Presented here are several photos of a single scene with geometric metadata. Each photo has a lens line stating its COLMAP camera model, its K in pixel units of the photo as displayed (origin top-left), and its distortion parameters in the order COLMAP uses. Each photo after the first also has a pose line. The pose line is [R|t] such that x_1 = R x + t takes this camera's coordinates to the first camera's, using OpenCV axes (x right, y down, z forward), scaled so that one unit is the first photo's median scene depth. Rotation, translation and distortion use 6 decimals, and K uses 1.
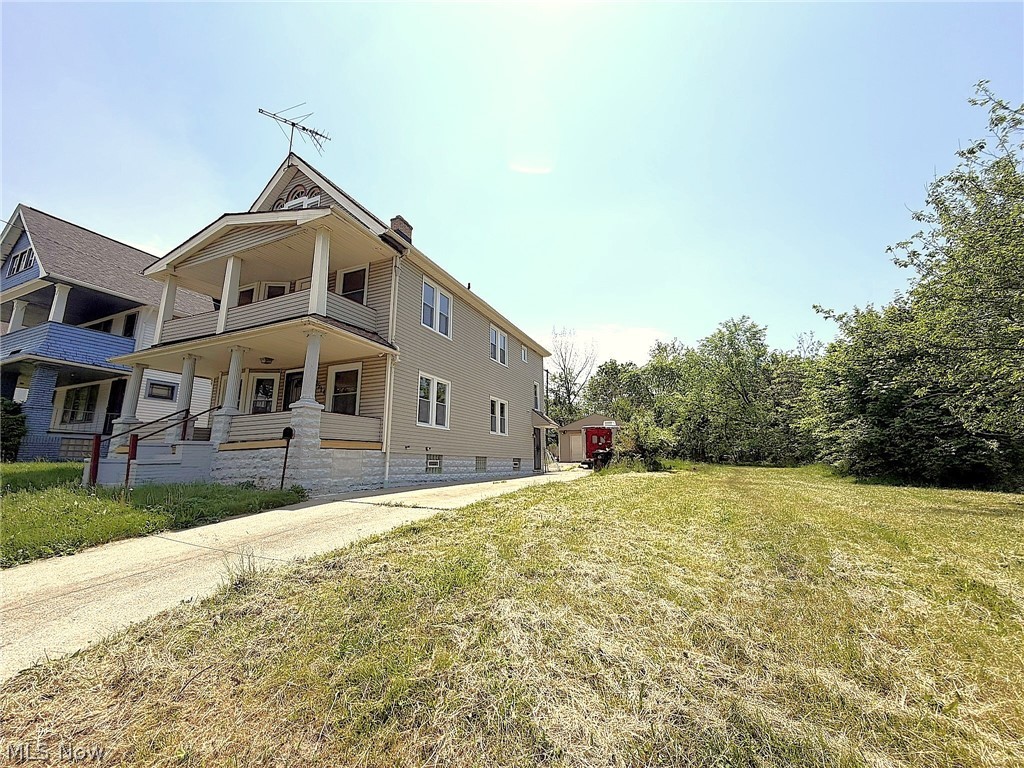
lens RADIAL K [[410.2, 0, 512.0], [0, 410.2, 384.0], [0, 0, 1]] dist [0.000487, 0.000107]
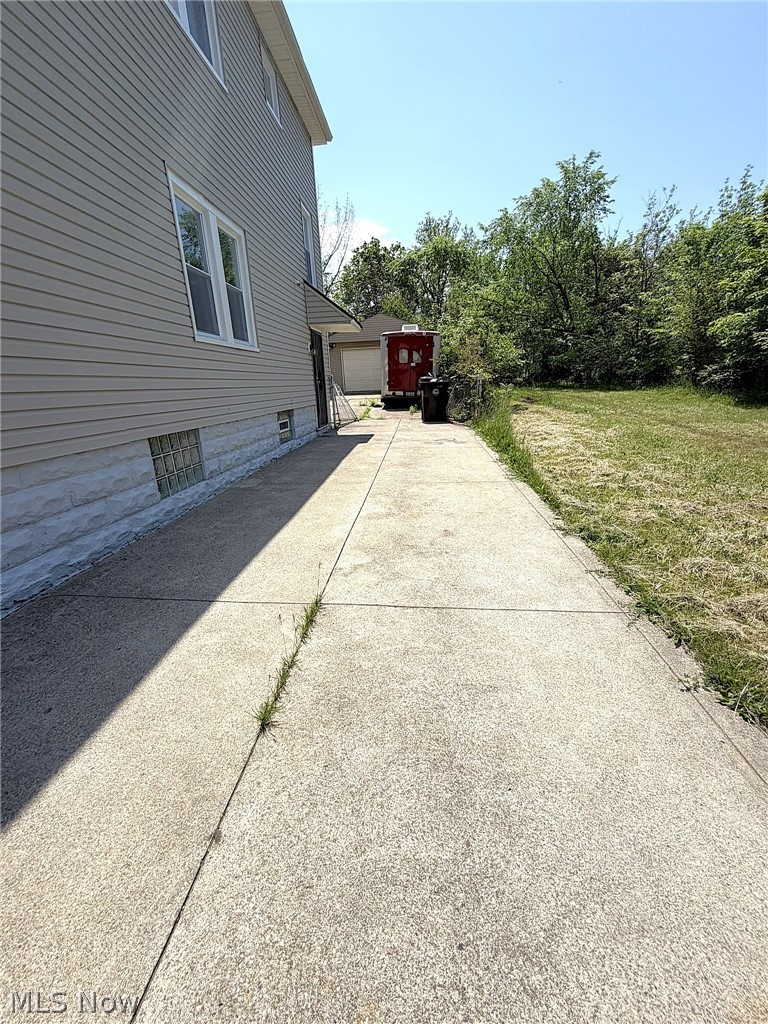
lens RADIAL K [[410.2, 0, 384.0], [0, 410.2, 512.0], [0, 0, 1]] dist [0.000487, 0.000107]
pose [[0.948170, -0.131460, 0.289295, -0.021333], [-0.020987, 0.882516, 0.469814, 0.066242], [-0.317070, -0.451534, 0.834016, 0.493277]]
